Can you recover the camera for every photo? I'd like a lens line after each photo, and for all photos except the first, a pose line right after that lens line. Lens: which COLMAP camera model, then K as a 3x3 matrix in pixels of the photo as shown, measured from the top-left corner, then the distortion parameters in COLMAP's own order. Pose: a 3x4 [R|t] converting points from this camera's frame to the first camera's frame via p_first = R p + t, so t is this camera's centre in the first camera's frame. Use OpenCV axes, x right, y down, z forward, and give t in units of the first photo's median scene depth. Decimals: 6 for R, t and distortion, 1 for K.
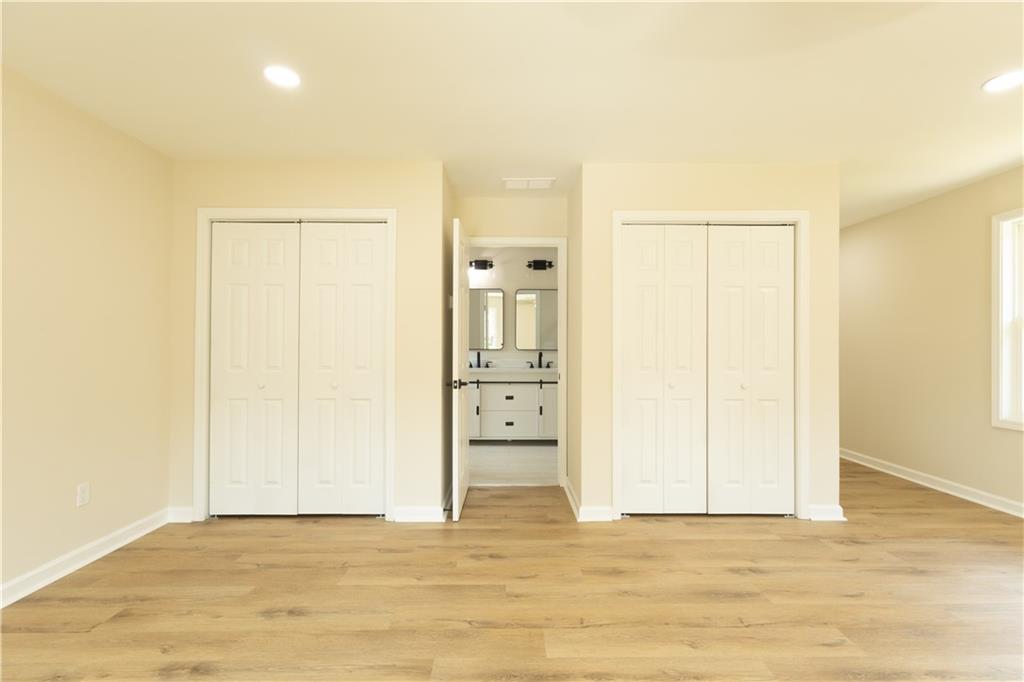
lens RADIAL K [[472.7, 0, 516.3], [0, 472.7, 343.5], [0, 0, 1]] dist [0.005269, -0.000503]
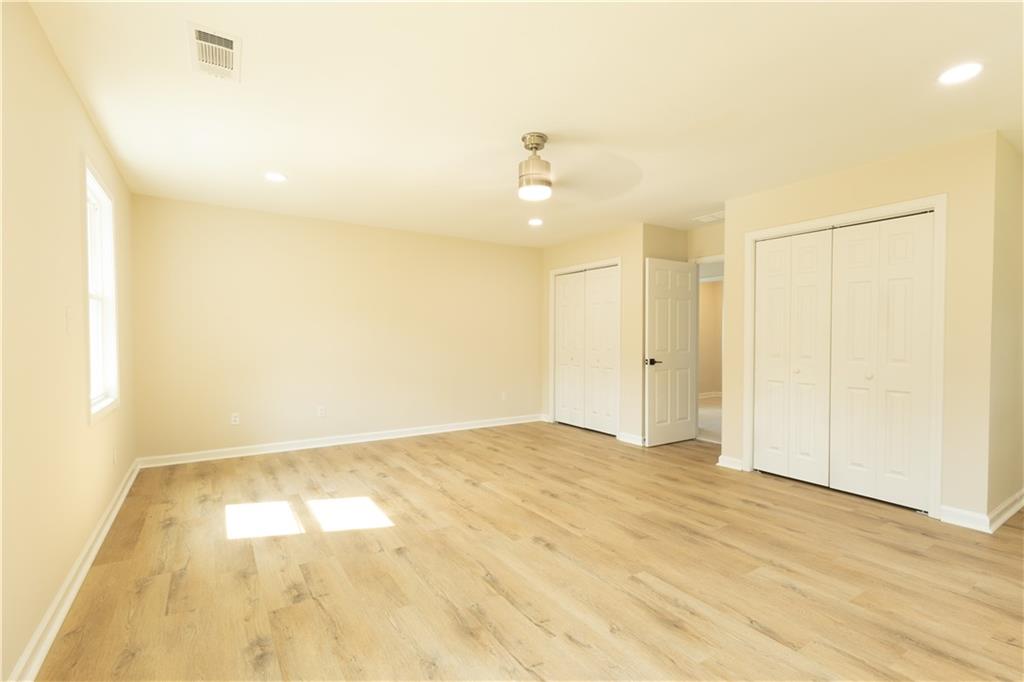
lens RADIAL K [[472.7, 0, 512.0], [0, 472.7, 348.9], [0, 0, 1]] dist [0.005269, -0.000503]
pose [[0.534529, 0.020989, -0.844889, 1.087113], [0.008073, 0.999519, 0.029937, -0.010193], [0.845111, -0.022823, 0.534103, -0.265744]]
